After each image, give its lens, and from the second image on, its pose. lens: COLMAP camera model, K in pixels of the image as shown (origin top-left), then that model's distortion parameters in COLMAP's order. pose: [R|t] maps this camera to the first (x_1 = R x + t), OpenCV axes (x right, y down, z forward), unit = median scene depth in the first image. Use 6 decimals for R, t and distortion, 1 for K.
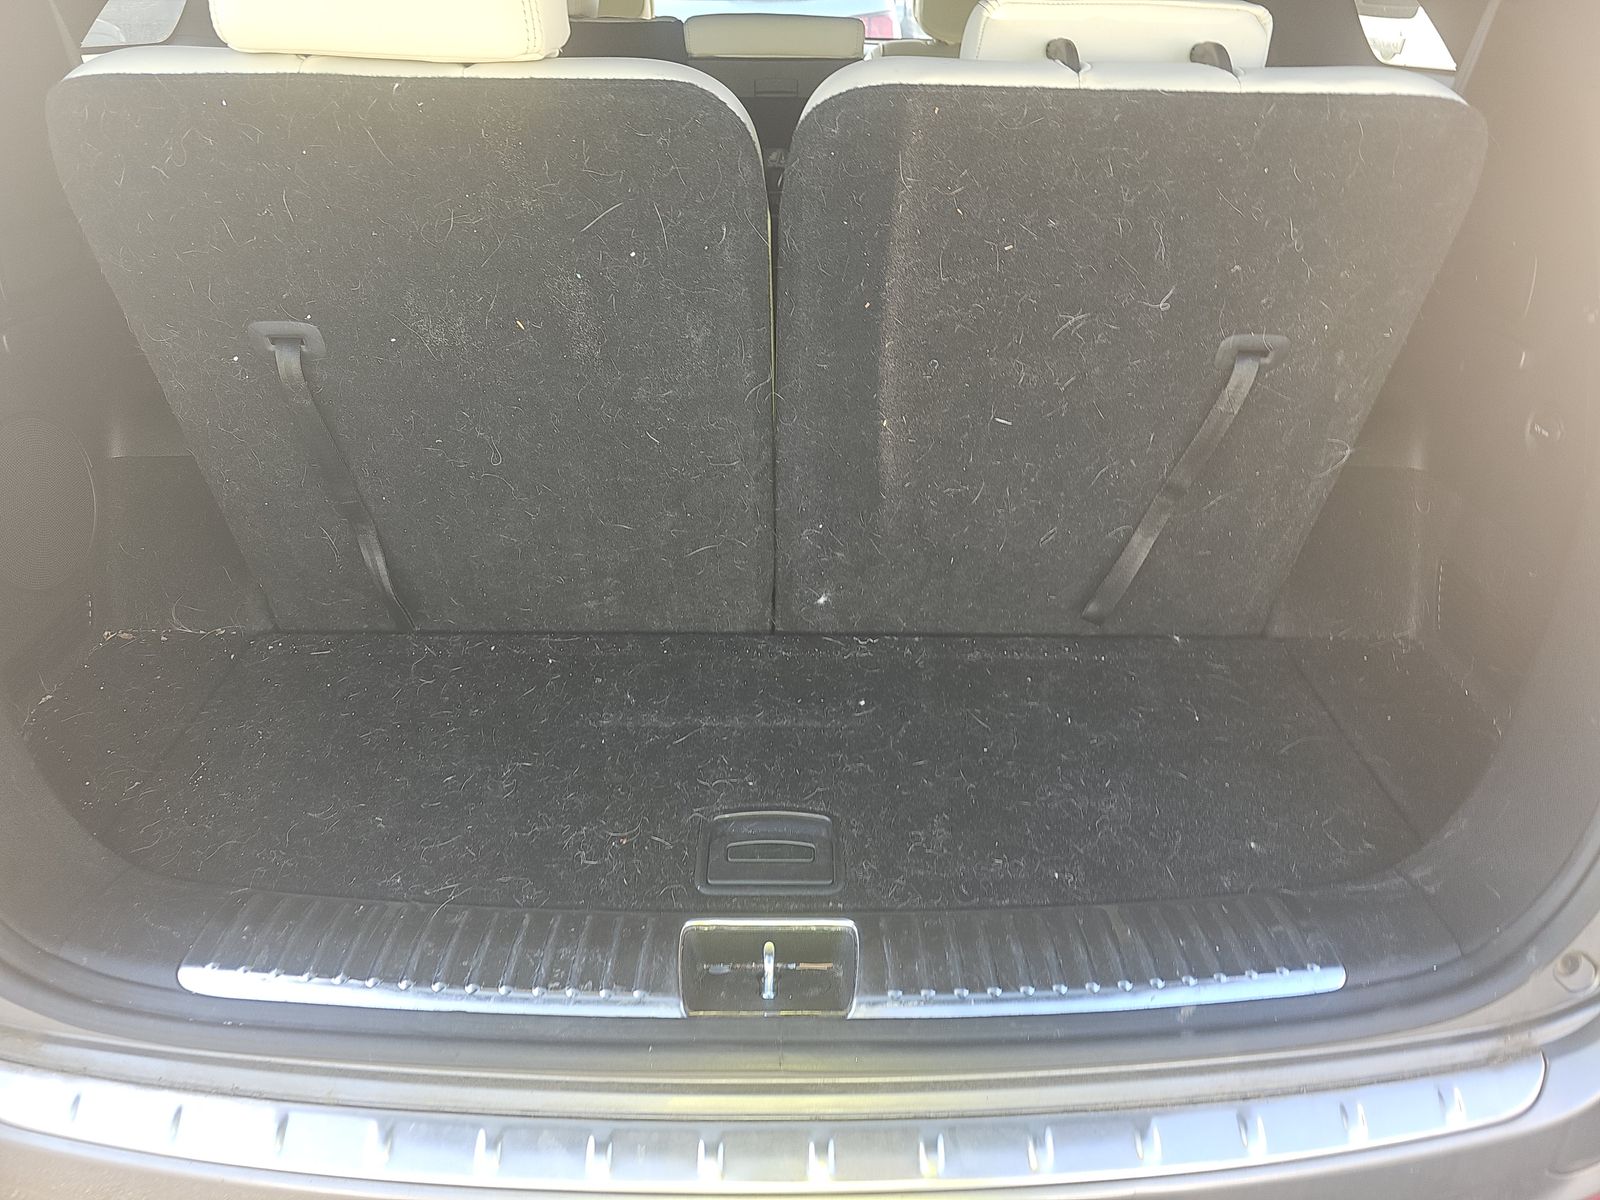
lens RADIAL K [[1057.6, 0, 806.6], [0, 1057.6, 605.0], [0, 0, 1]] dist [0.055852, -0.050689]
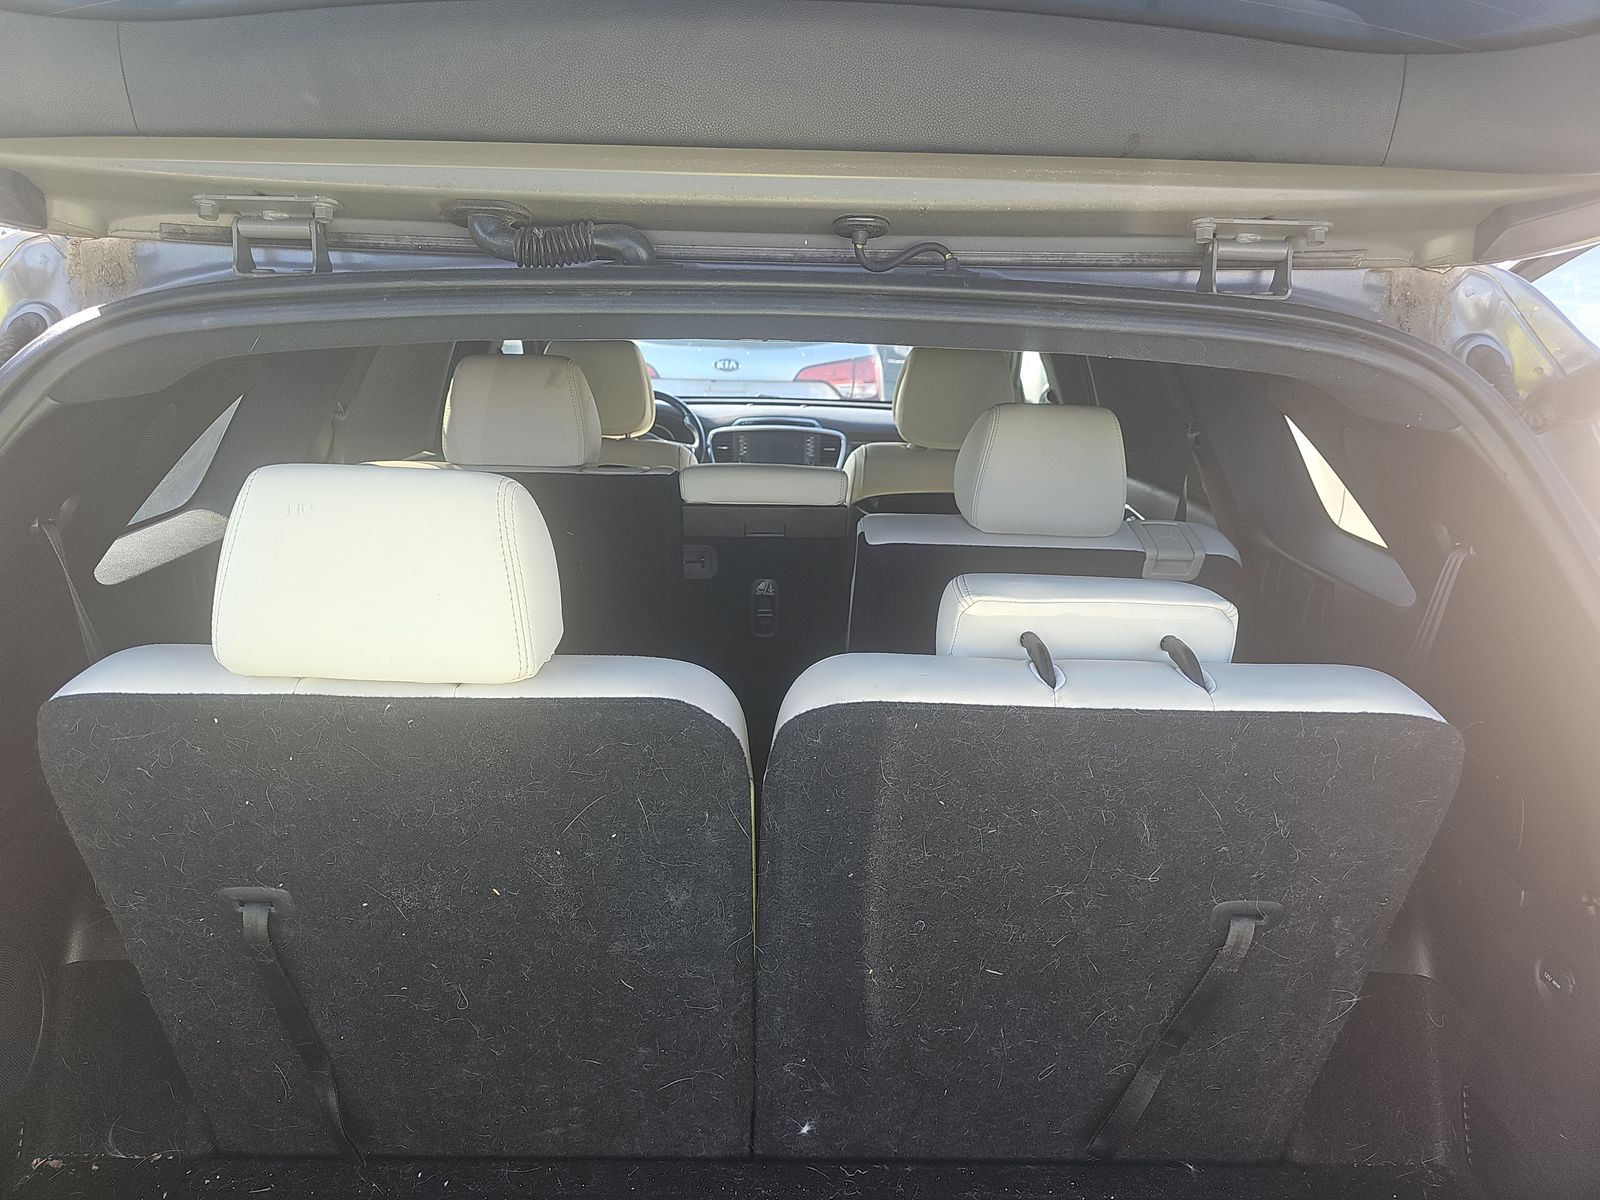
lens RADIAL K [[1057.6, 0, 796.1], [0, 1057.6, 585.4], [0, 0, 1]] dist [0.055852, -0.050689]
pose [[0.999984, 0.005689, -0.000454, 0.004978], [-0.005658, 0.977848, -0.209241, -0.302433], [-0.000746, 0.209240, 0.977864, -0.014661]]
